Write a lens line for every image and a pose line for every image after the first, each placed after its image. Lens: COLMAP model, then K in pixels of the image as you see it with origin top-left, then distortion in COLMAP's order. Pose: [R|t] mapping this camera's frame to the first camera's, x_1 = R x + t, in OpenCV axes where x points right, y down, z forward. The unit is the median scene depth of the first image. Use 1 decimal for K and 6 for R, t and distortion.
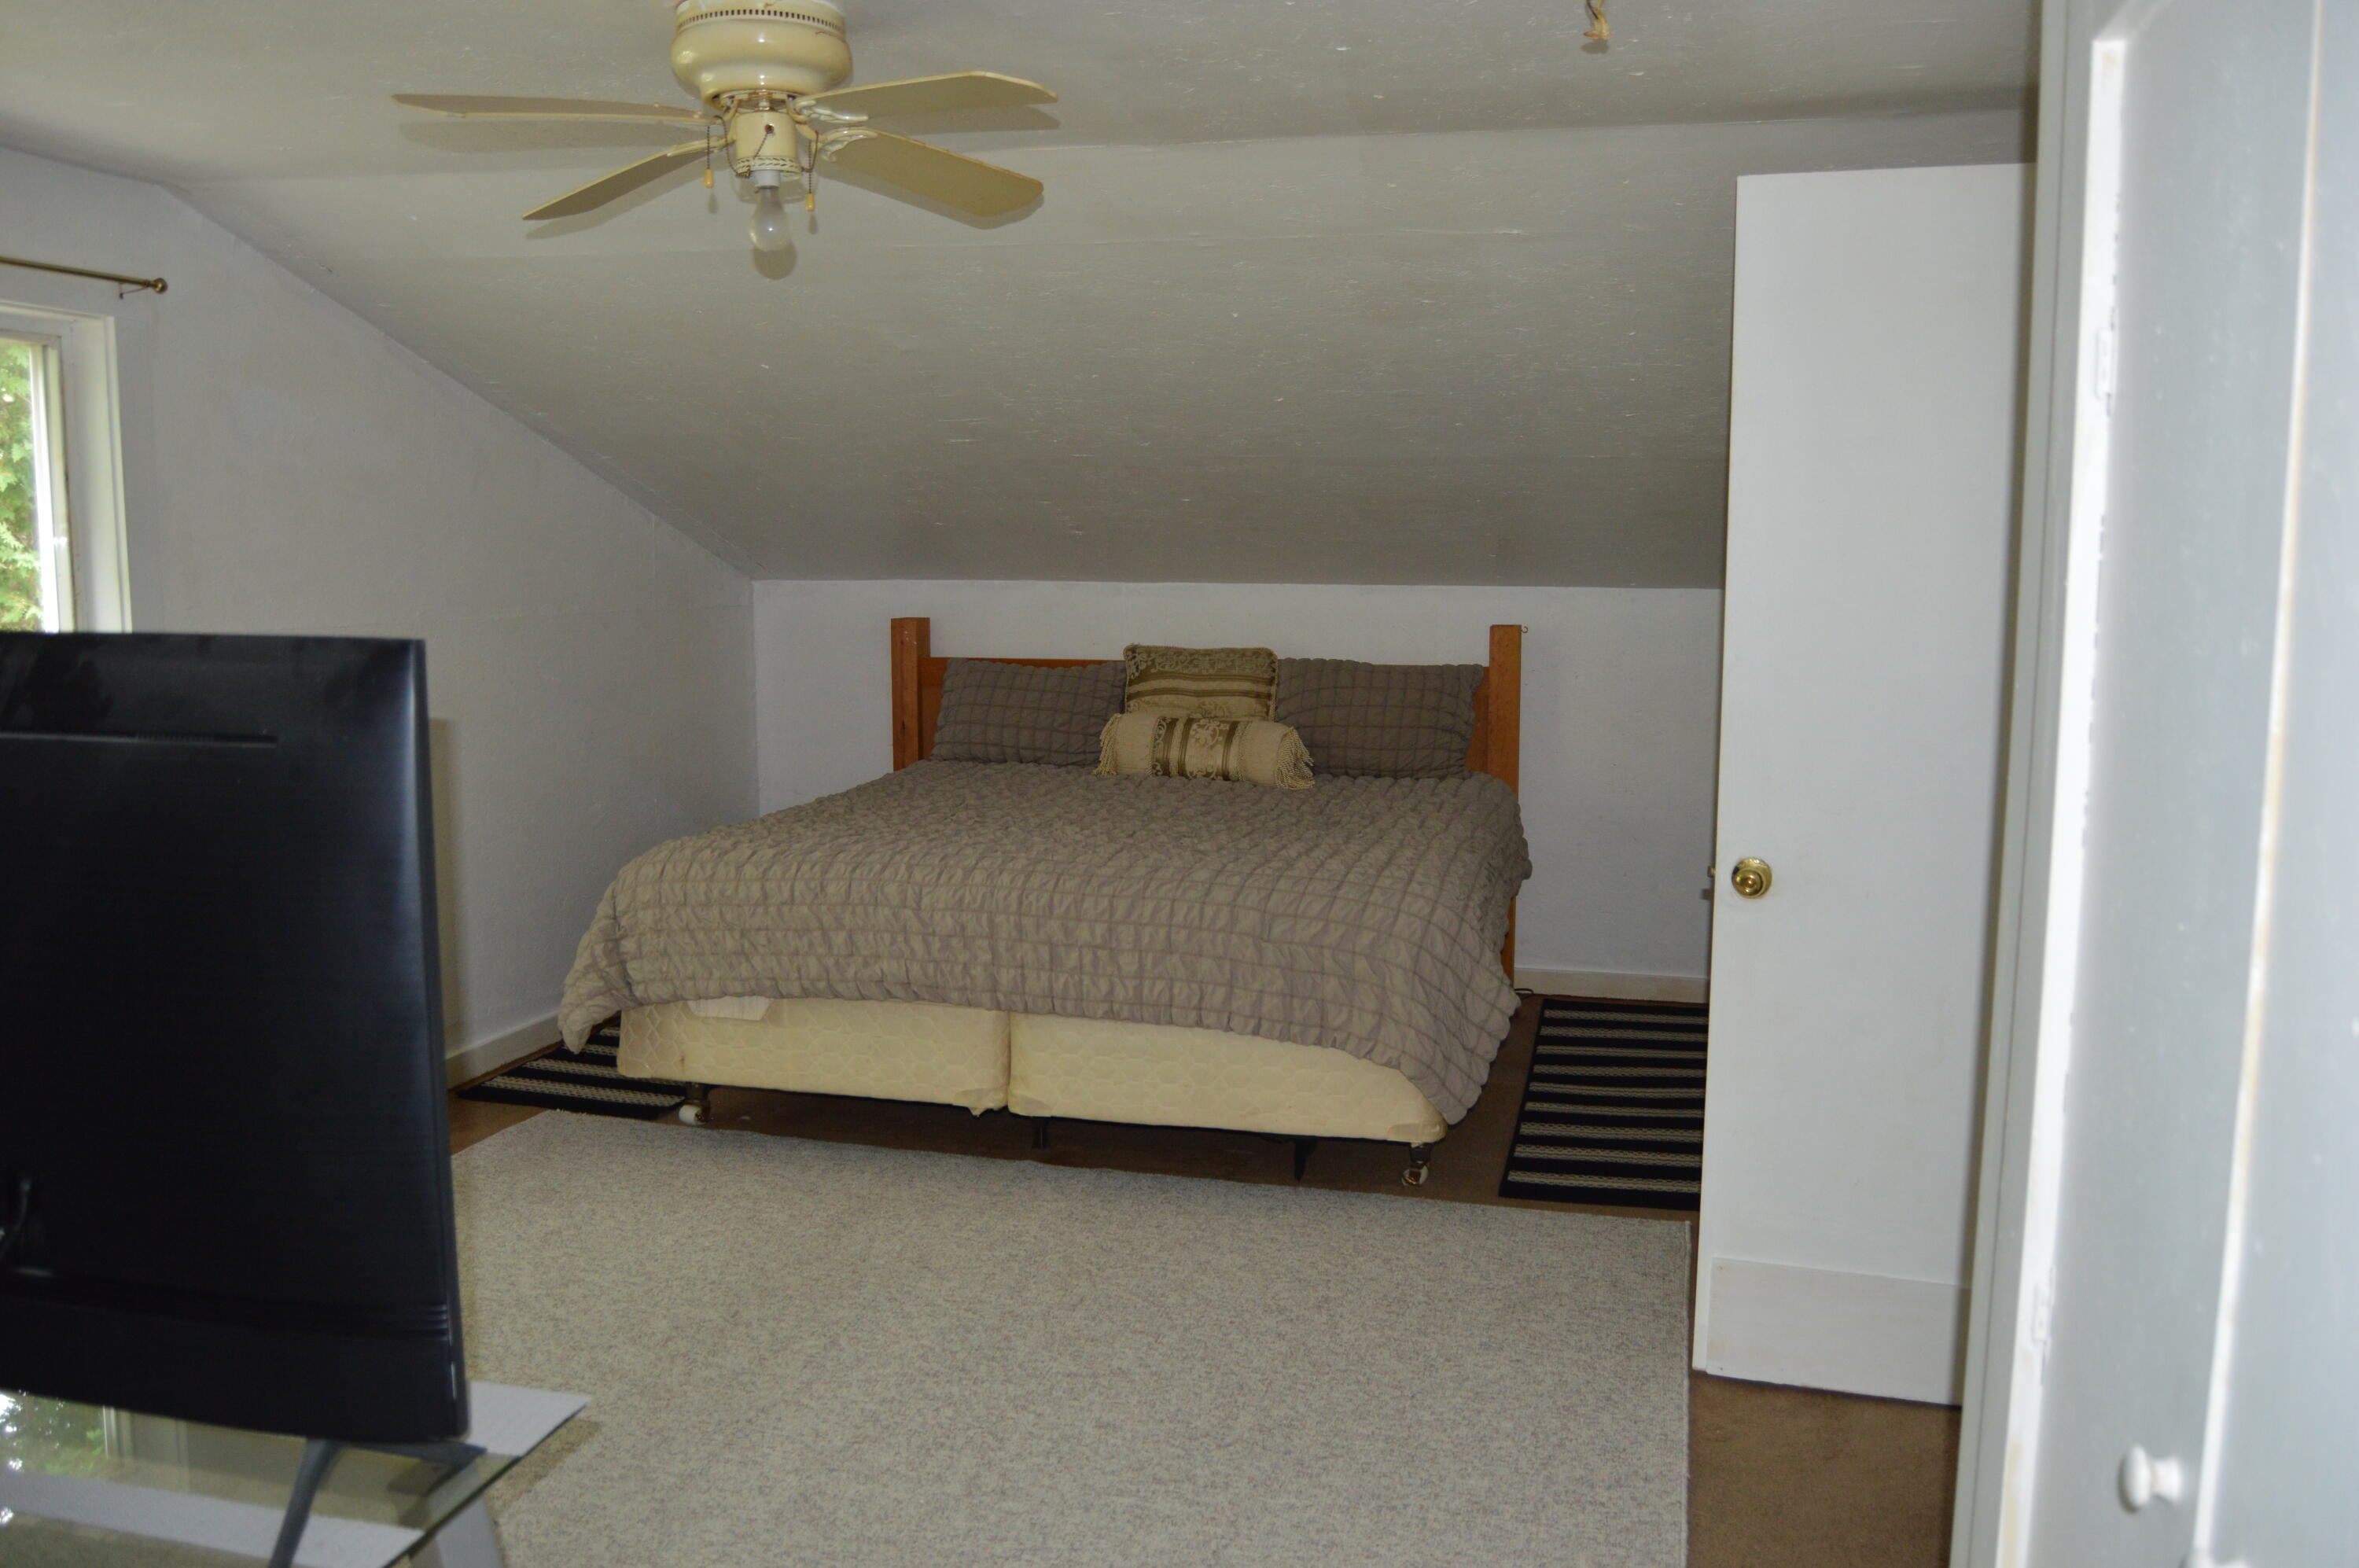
lens RADIAL K [[1862.3, 0, 1186.5], [0, 1862.3, 785.4], [0, 0, 1]] dist [-0.084415, 0.019604]
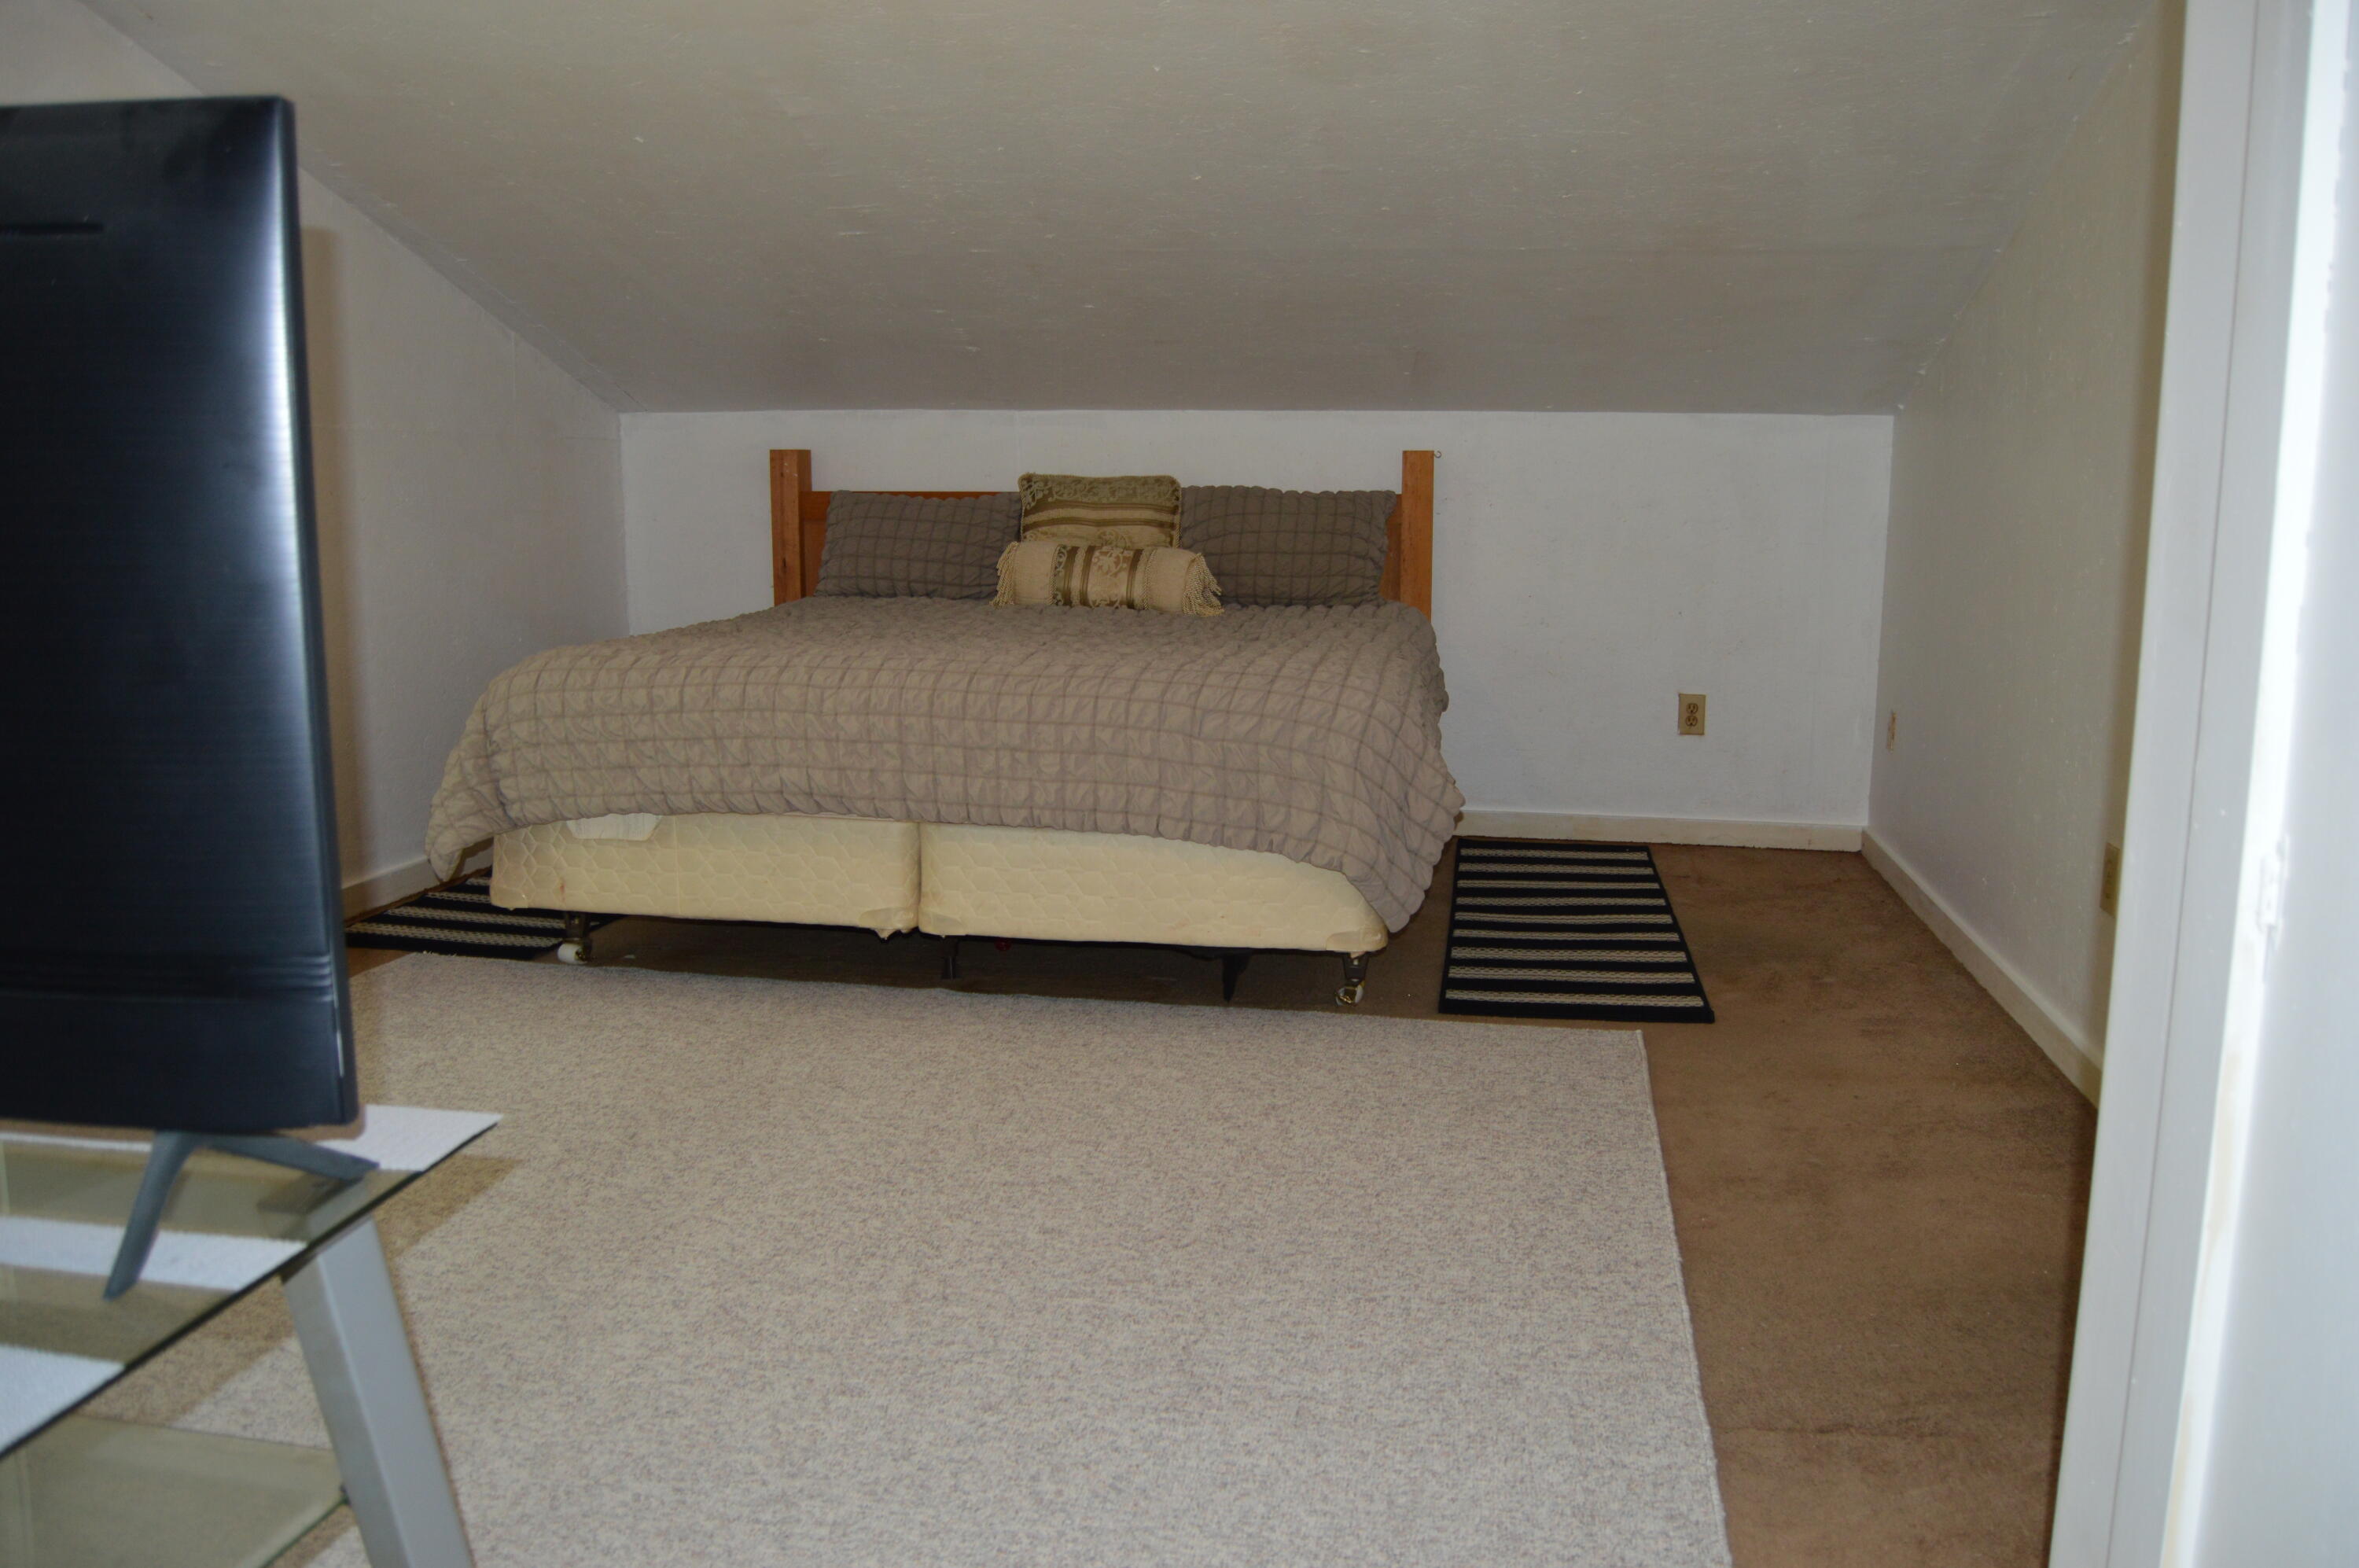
lens RADIAL K [[1862.3, 0, 1181.9], [0, 1862.3, 782.8], [0, 0, 1]] dist [-0.084415, 0.019604]
pose [[0.997256, -0.012058, 0.073048, -0.033825], [0.009068, 0.999113, 0.041130, 0.067856], [-0.073479, -0.040354, 0.996480, 0.066082]]
